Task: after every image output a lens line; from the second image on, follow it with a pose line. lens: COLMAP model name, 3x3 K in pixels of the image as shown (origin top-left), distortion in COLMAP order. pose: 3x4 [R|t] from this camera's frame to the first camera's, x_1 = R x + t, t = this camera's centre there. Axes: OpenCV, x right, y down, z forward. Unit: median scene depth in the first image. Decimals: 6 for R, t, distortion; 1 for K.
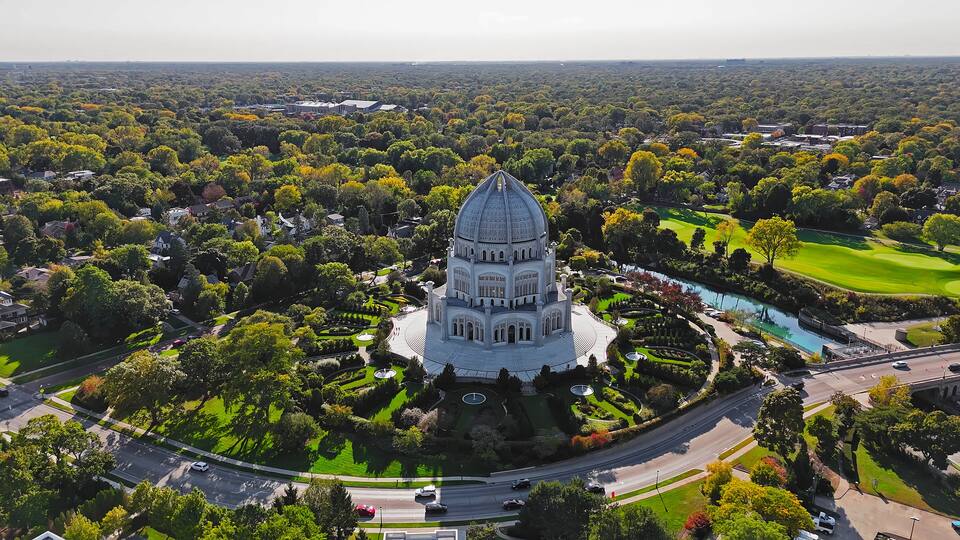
lens RADIAL K [[716.9, 0, 480.0], [0, 716.9, 270.0], [0, 0, 1]] dist [0.049906, -0.004675]
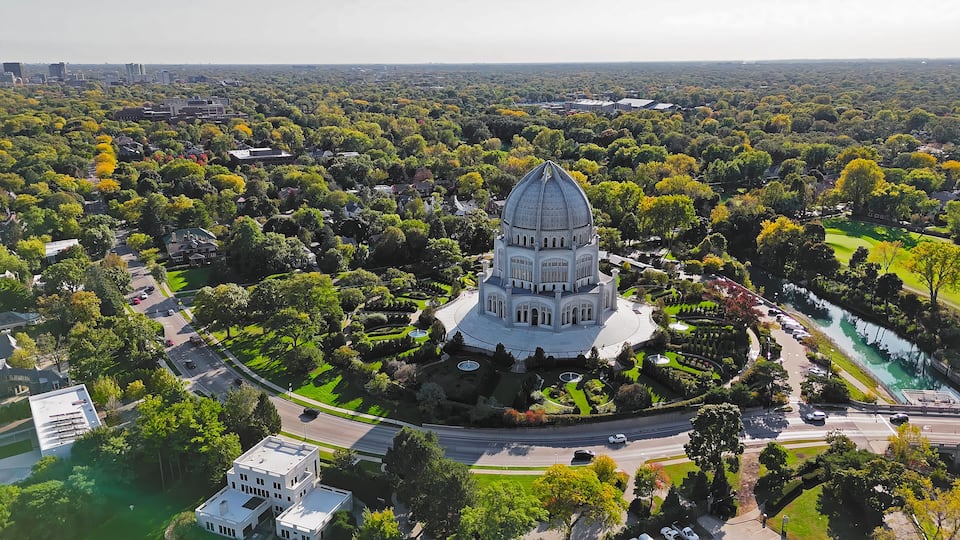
lens RADIAL K [[716.9, 0, 480.0], [0, 716.9, 270.0], [0, 0, 1]] dist [0.049906, -0.004675]
pose [[0.902647, 0.119396, -0.413488, 0.348324], [-0.119495, 0.992501, 0.025729, 0.003459], [0.413460, 0.026186, 0.910146, 0.009063]]
